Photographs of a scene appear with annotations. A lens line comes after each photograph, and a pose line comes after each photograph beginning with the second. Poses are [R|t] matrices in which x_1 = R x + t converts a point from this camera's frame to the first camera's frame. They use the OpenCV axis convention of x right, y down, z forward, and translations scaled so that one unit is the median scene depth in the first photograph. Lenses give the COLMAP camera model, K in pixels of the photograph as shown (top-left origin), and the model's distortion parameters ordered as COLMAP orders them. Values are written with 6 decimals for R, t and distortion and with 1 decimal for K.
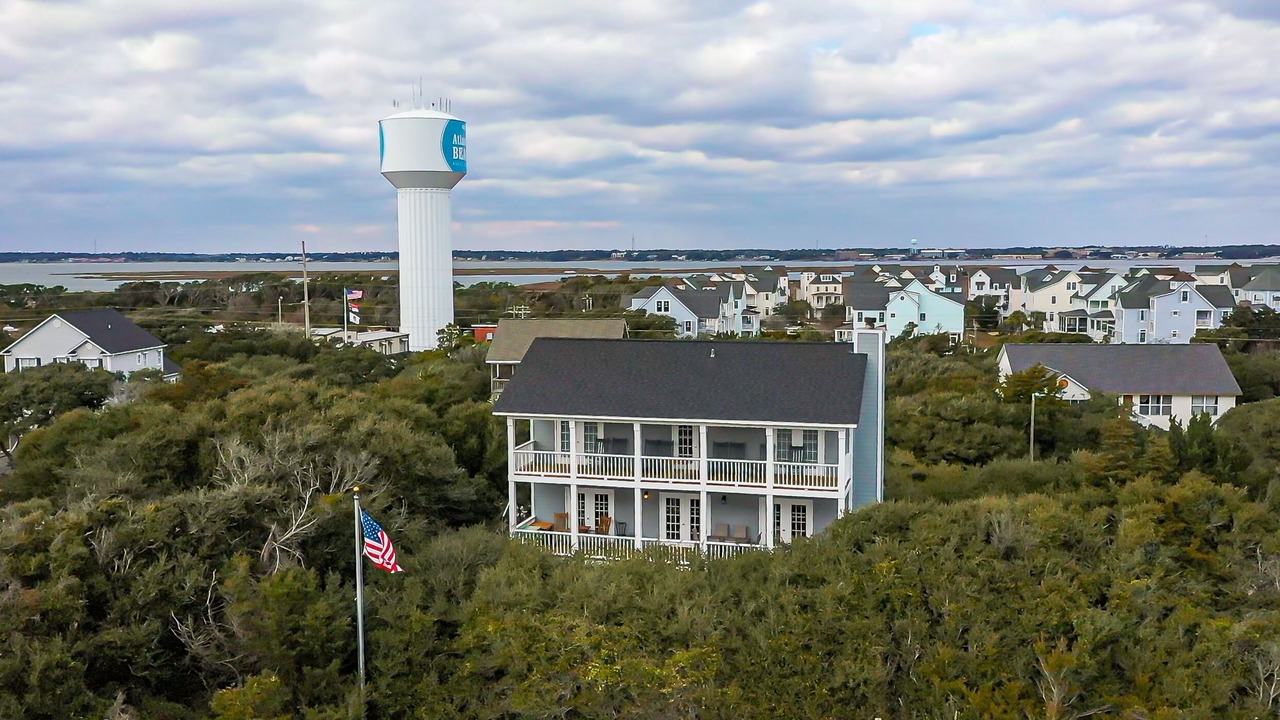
lens RADIAL K [[1141.5, 0, 635.7], [0, 1141.5, 358.8], [0, 0, 1]] dist [0.017956, -0.007088]
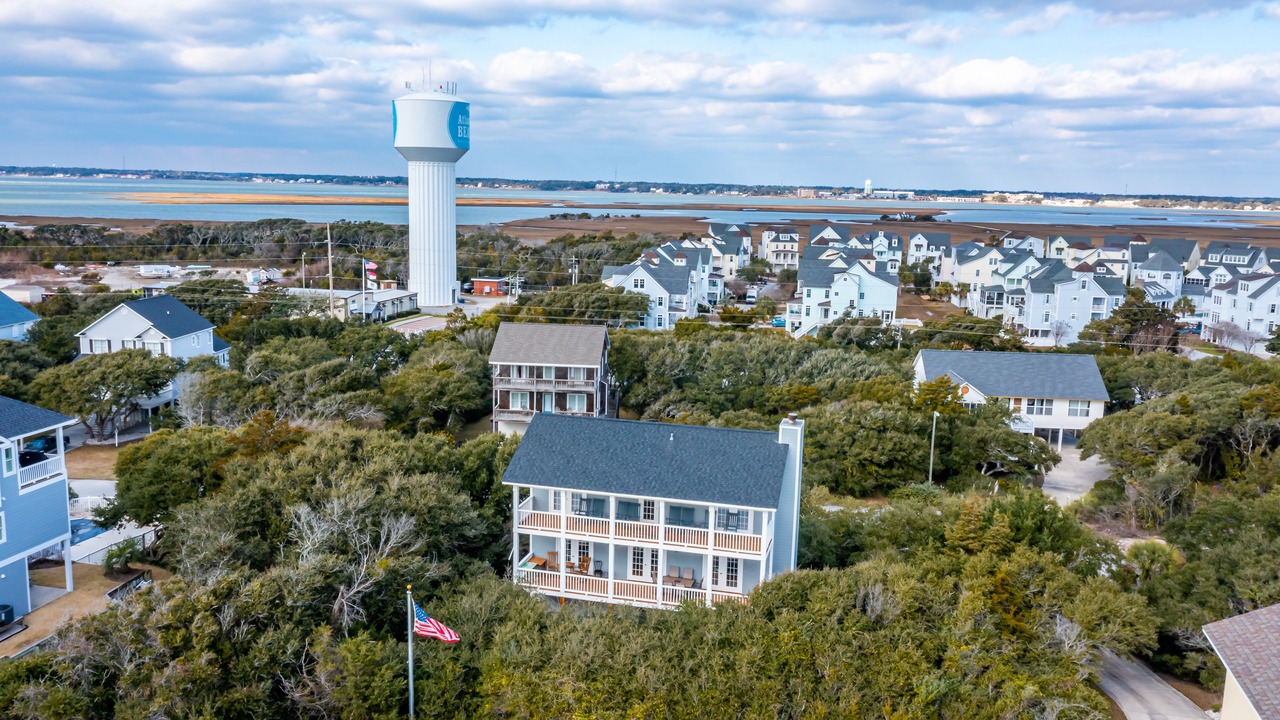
lens RADIAL K [[1026.4, 0, 640.0], [0, 1026.4, 360.0], [0, 0, 1]] dist [-0.003142, 0.002942]
pose [[0.999339, 0.025434, 0.025962, -0.001226], [-0.027404, 0.996528, 0.078614, -0.154853], [-0.023873, -0.079274, 0.996567, -0.136418]]
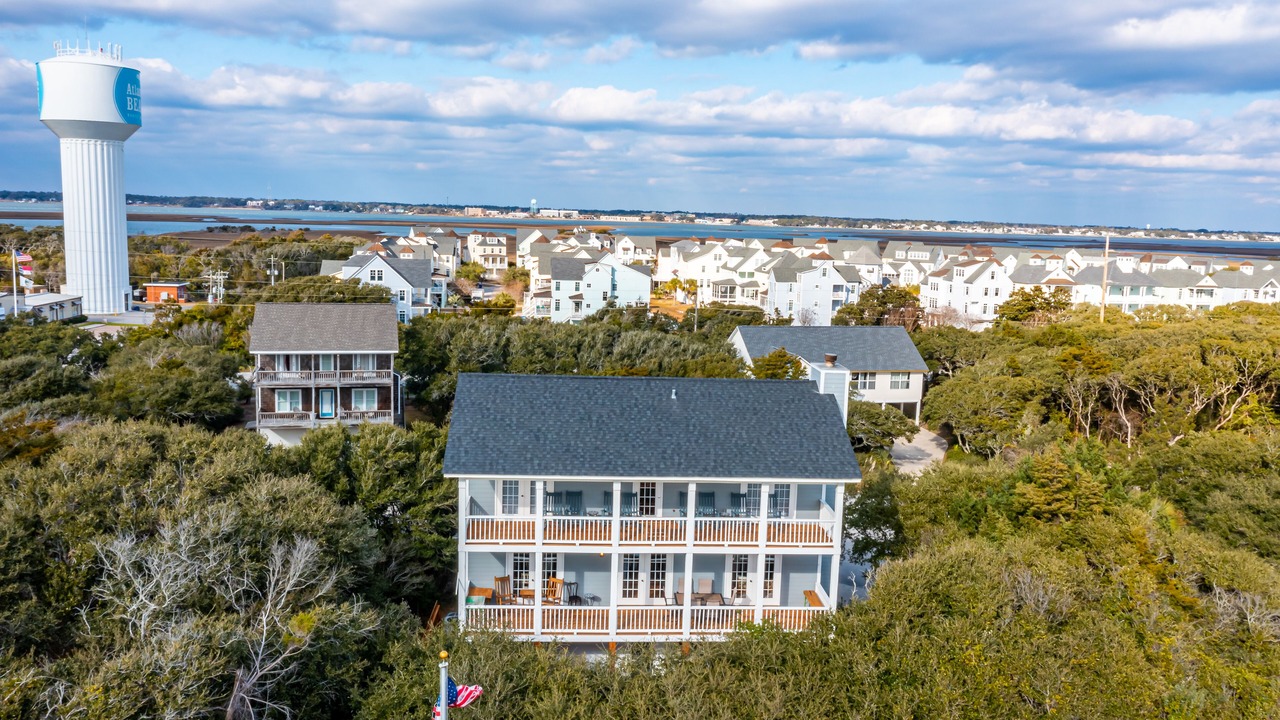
lens RADIAL K [[1026.4, 0, 640.0], [0, 1026.4, 360.0], [0, 0, 1]] dist [-0.003142, 0.002942]
pose [[0.940778, -0.013161, 0.338769, -0.200086], [-0.005350, 0.998546, 0.053649, -0.064847], [-0.338982, -0.052284, 0.939339, 0.196980]]
